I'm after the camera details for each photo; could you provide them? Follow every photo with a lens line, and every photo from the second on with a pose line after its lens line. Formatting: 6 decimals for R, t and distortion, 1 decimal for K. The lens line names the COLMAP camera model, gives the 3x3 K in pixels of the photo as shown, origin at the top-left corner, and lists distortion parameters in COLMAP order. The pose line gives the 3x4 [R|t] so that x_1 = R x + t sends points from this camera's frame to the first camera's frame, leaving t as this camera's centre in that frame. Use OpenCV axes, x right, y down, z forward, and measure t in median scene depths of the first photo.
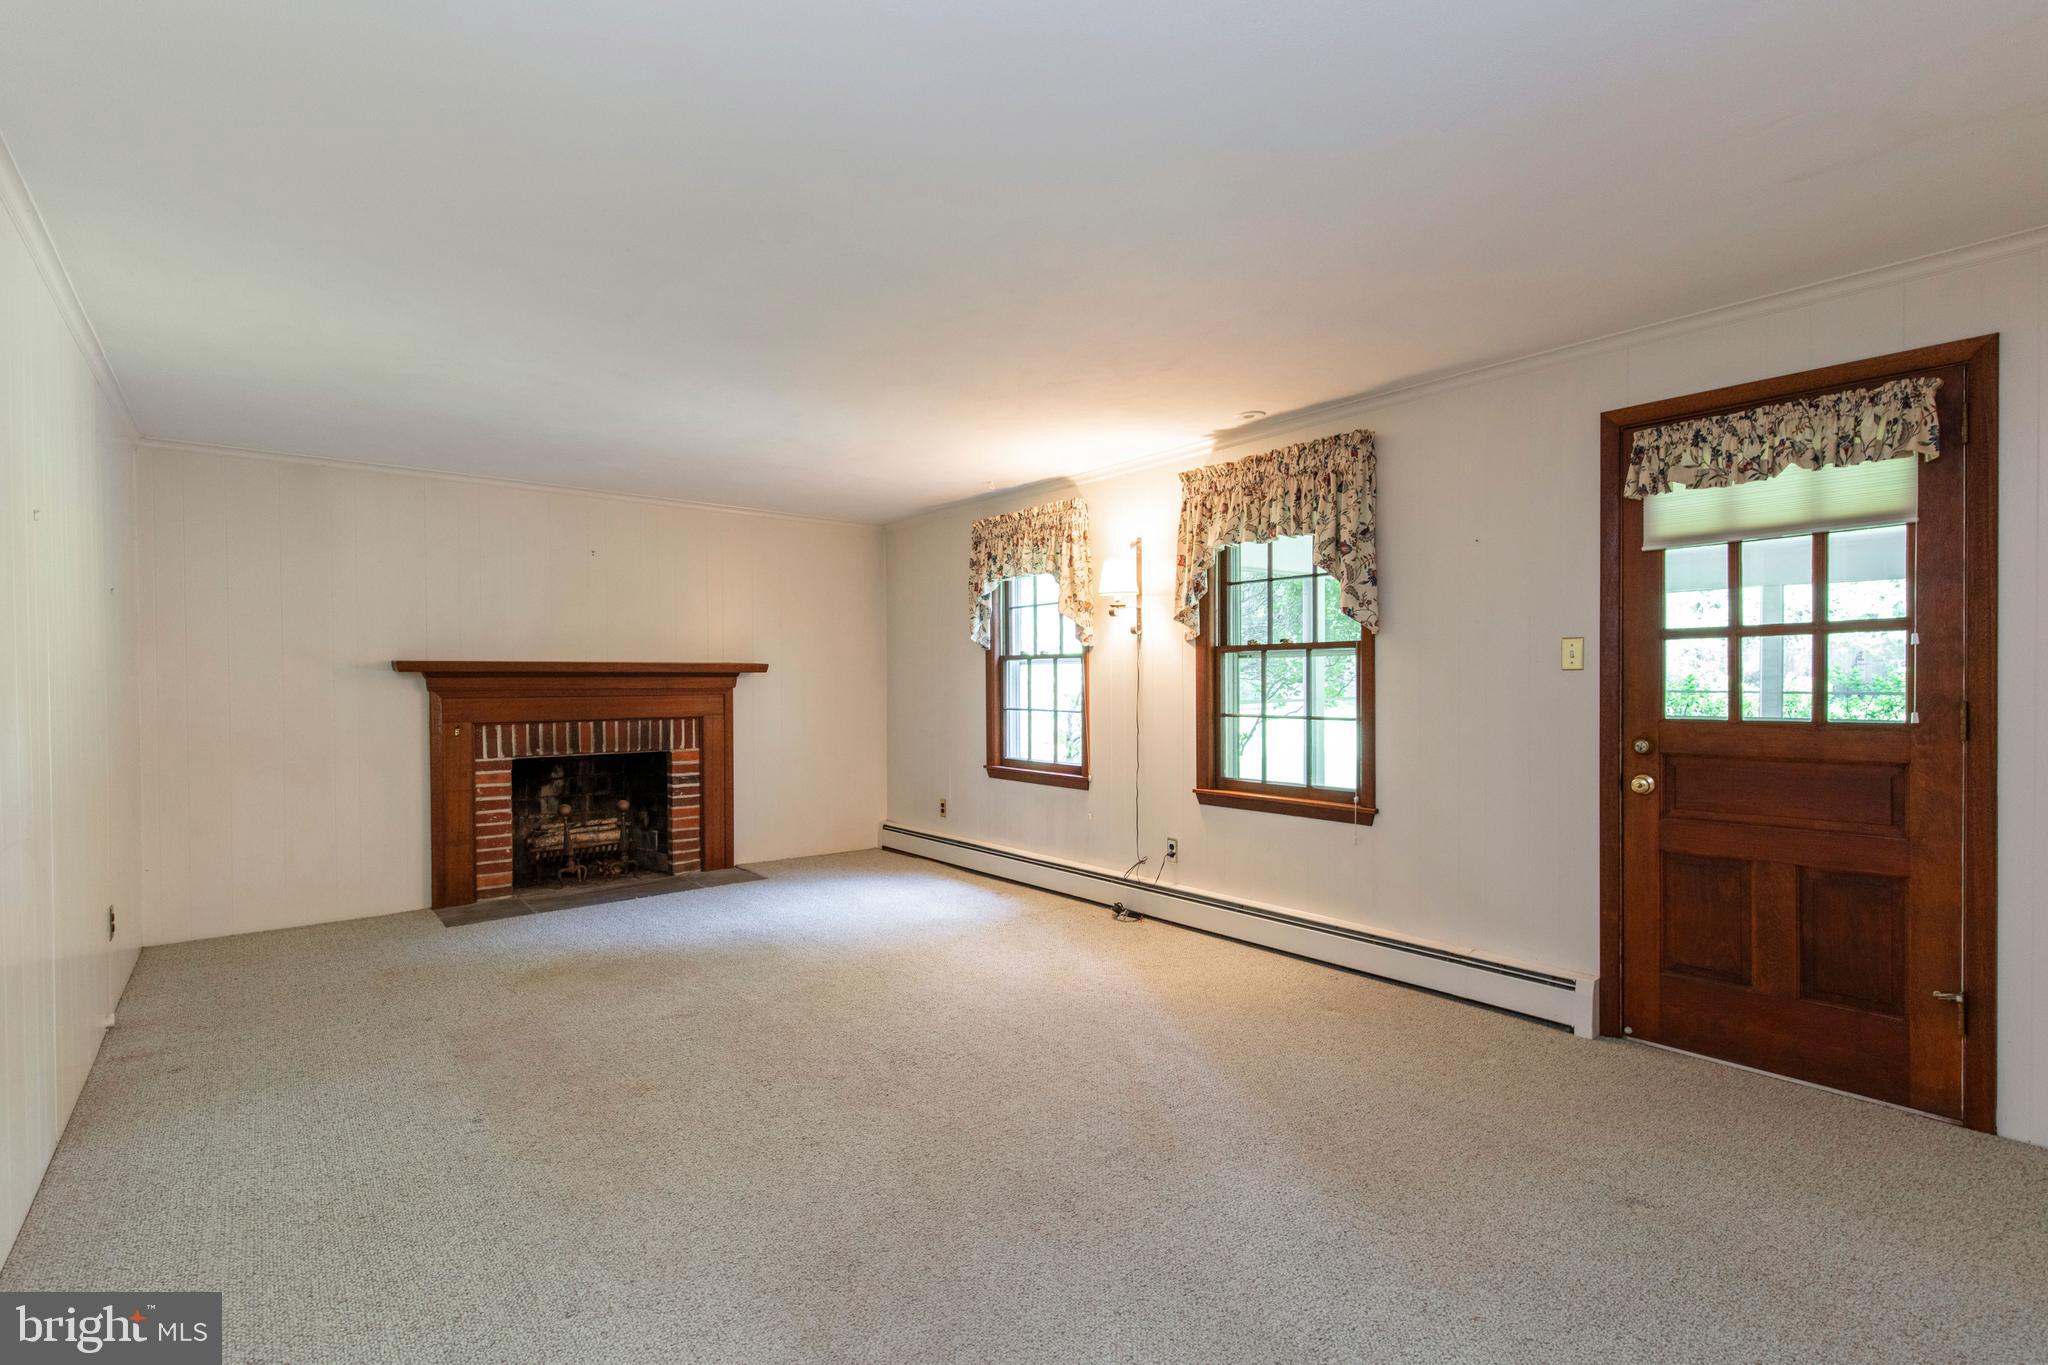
lens RADIAL K [[926.0, 0, 1044.1], [0, 926.0, 689.5], [0, 0, 1]] dist [0.009709, -0.001535]
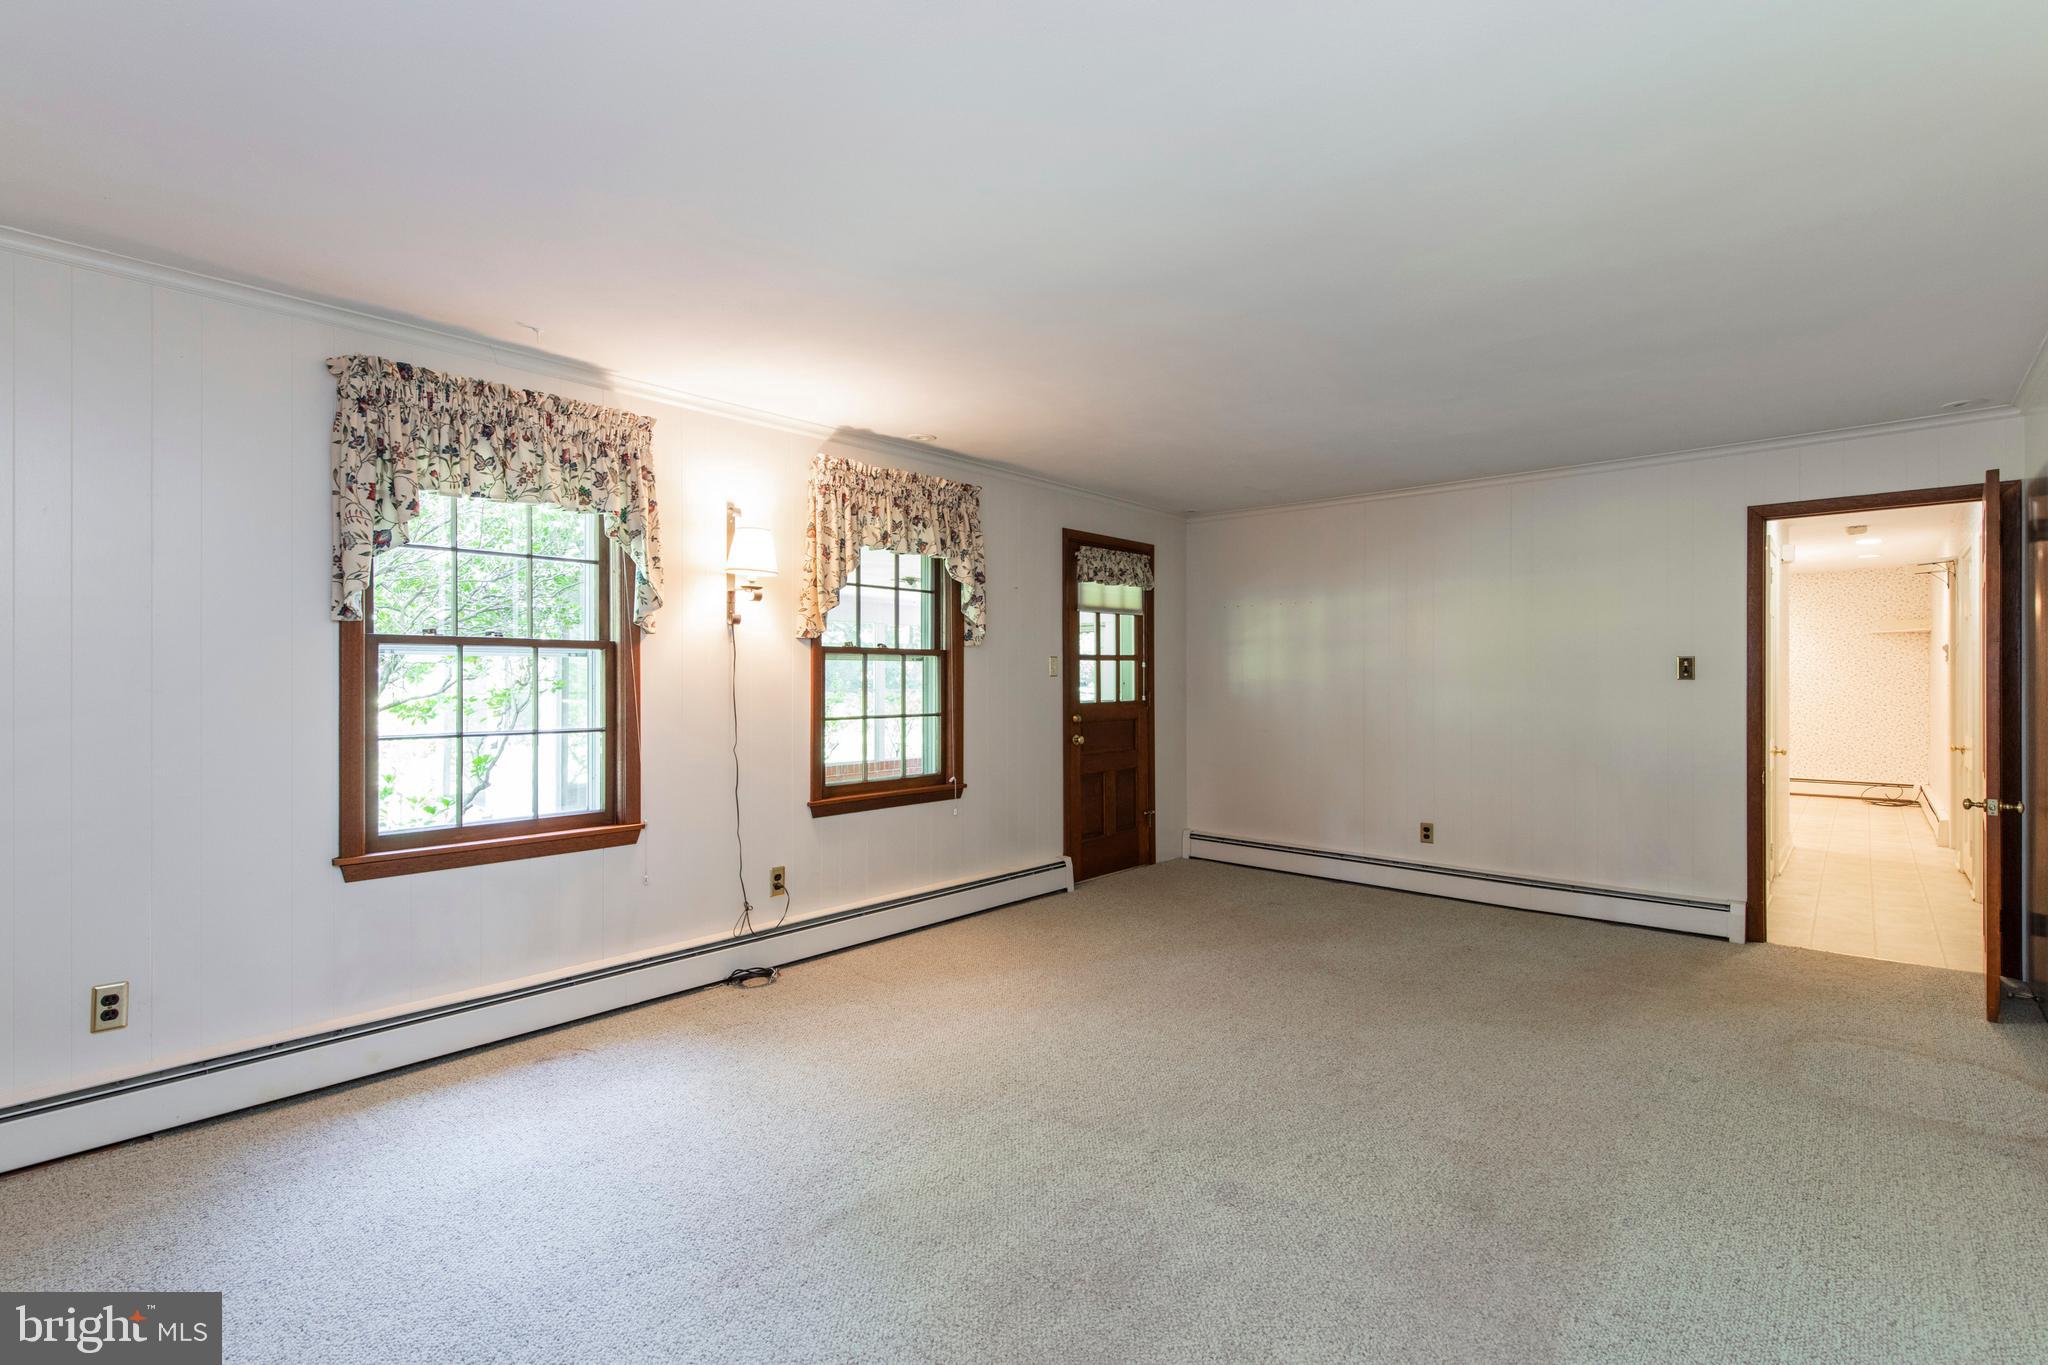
lens RADIAL K [[926.0, 0, 1021.2], [0, 926.0, 677.0], [0, 0, 1]] dist [0.009709, -0.001535]
pose [[-0.138412, 0.013438, 0.990284, -0.862736], [0.018017, 0.999777, -0.011049, -0.001397], [-0.990211, 0.016313, -0.138623, 1.039211]]
